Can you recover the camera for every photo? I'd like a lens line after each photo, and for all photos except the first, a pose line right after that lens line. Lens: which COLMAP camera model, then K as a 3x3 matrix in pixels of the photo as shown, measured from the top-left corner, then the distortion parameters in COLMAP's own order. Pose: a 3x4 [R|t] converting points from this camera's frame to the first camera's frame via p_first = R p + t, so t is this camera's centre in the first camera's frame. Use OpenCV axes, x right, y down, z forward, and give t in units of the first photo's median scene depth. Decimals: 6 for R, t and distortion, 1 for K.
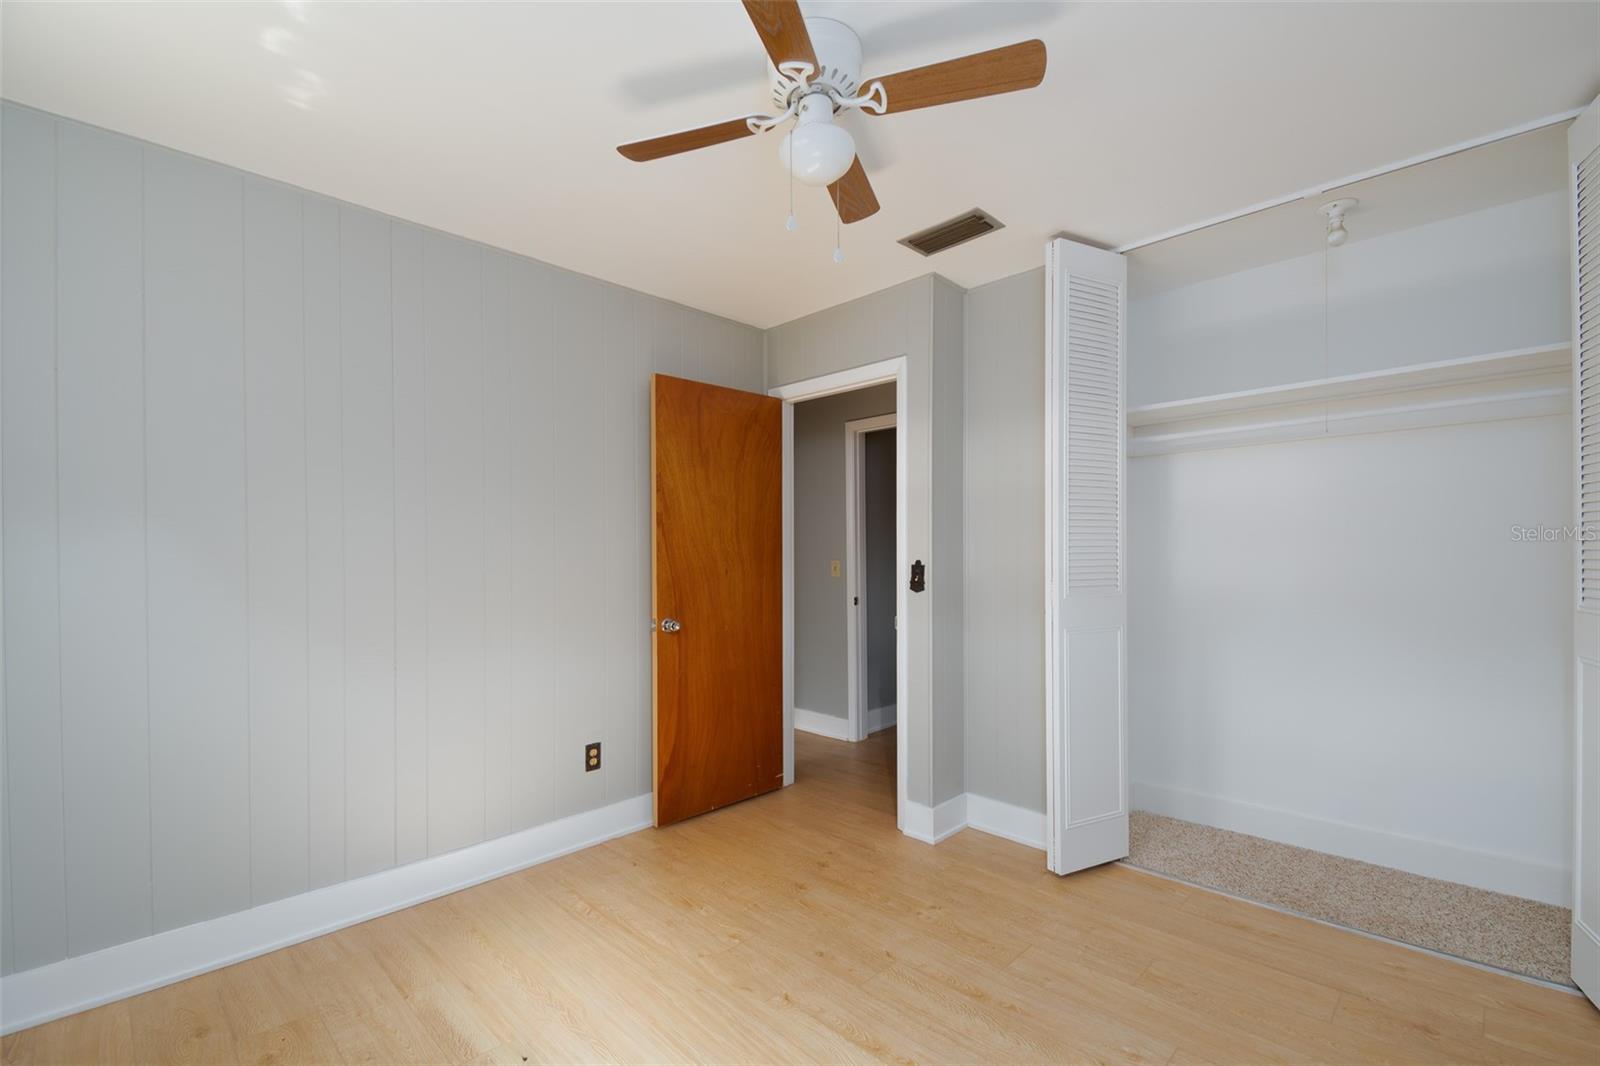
lens RADIAL K [[696.7, 0, 801.4], [0, 696.7, 561.4], [0, 0, 1]] dist [0.071748, -0.041279]
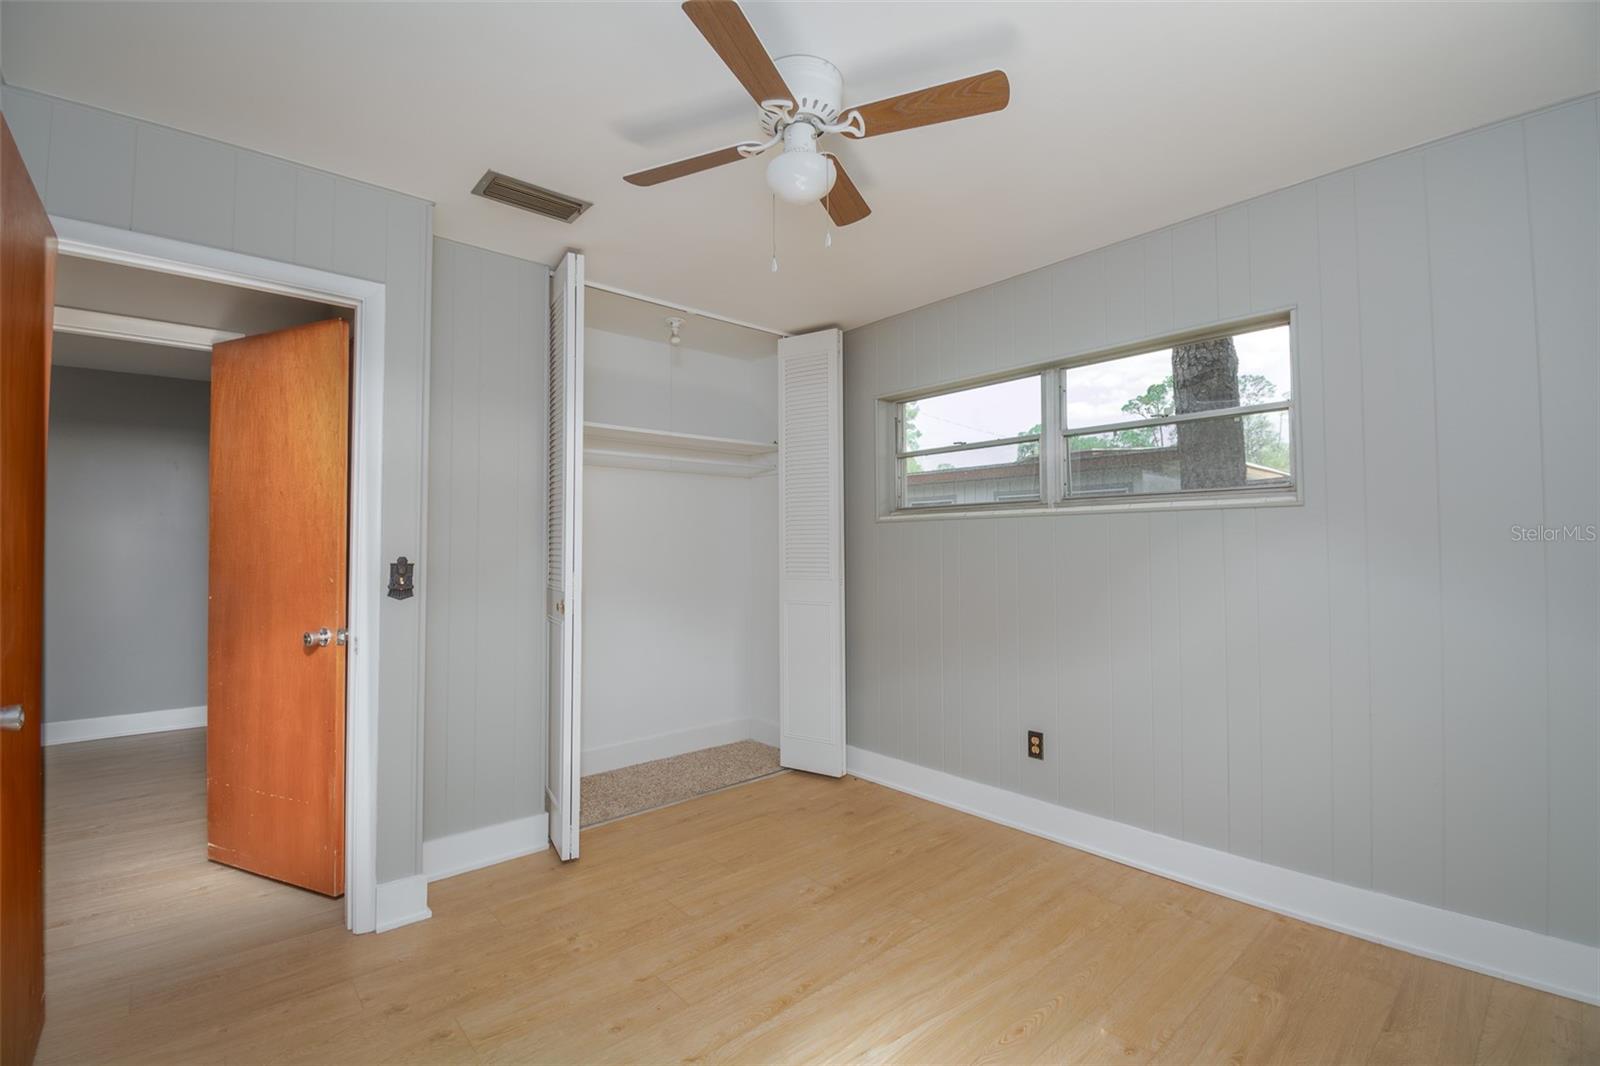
lens RADIAL K [[708.9, 0, 800.0], [0, 708.9, 533.0], [0, 0, 1]] dist [0.014461, -0.022476]
pose [[0.071327, 0.028516, 0.997045, -0.713718], [0.010074, 0.999520, -0.029307, -0.001005], [-0.997402, 0.012134, 0.071005, 0.638530]]
